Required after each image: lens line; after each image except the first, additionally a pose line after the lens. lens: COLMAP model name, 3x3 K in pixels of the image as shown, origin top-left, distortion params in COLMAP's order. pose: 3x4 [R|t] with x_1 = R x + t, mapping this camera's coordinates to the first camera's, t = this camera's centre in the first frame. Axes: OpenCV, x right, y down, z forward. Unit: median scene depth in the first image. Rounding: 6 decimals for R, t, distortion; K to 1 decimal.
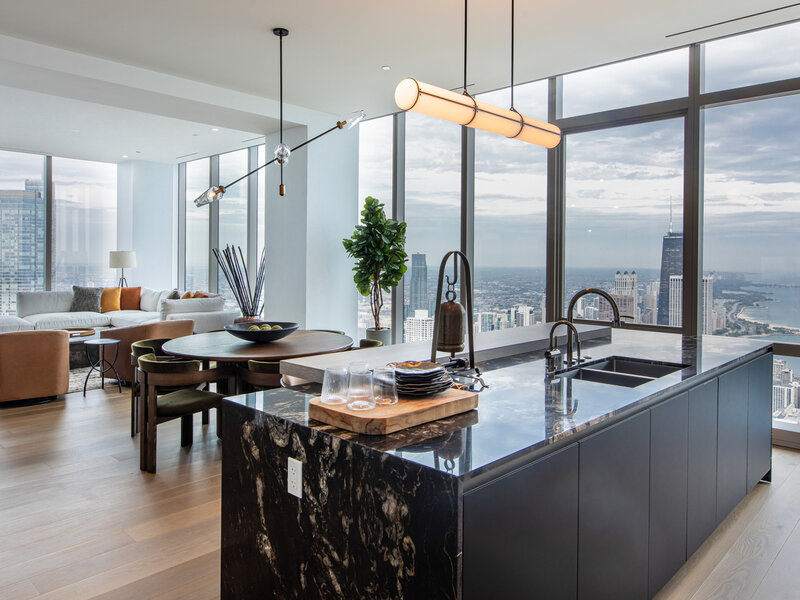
lens RADIAL K [[580.8, 0, 403.4], [0, 580.8, 266.9], [0, 0, 1]] dist [0.003577, 0.000997]
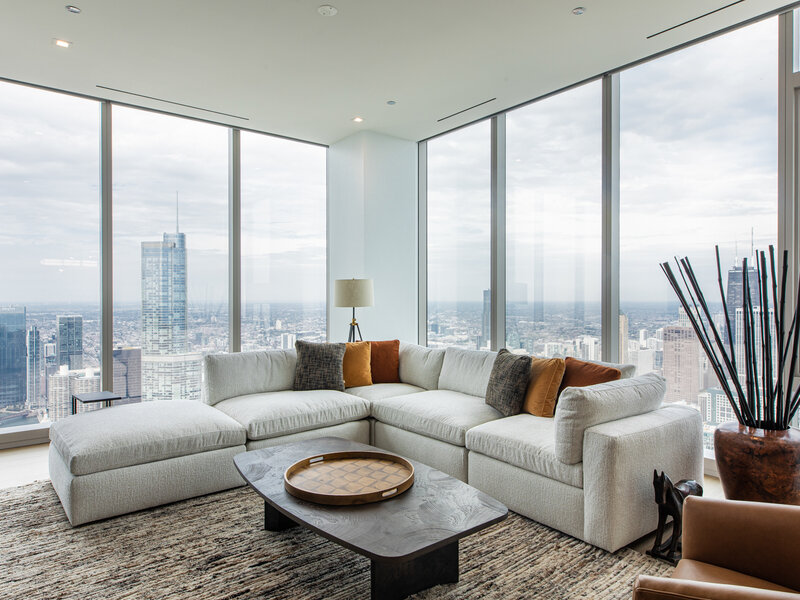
lens RADIAL K [[513.9, 0, 401.9], [0, 513.9, 299.8], [0, 0, 1]] dist [0.000807, -0.000844]
pose [[0.989822, -0.008315, -0.142065, -0.377943], [0.007624, 0.999956, -0.005410, -0.002280], [0.142104, 0.004272, 0.989843, 0.507148]]
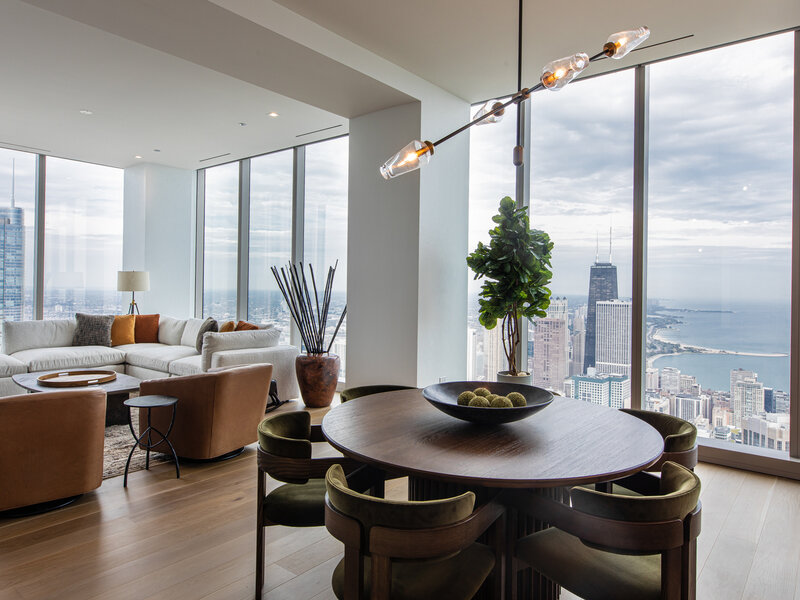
lens RADIAL K [[531.5, 0, 402.6], [0, 531.5, 285.9], [0, 0, 1]] dist [0.000995, -0.001806]
pose [[0.996765, 0.006312, 0.080119, -0.169641], [-0.005305, 0.999904, -0.012778, 0.001893], [-0.080192, 0.012312, 0.996703, 0.223832]]
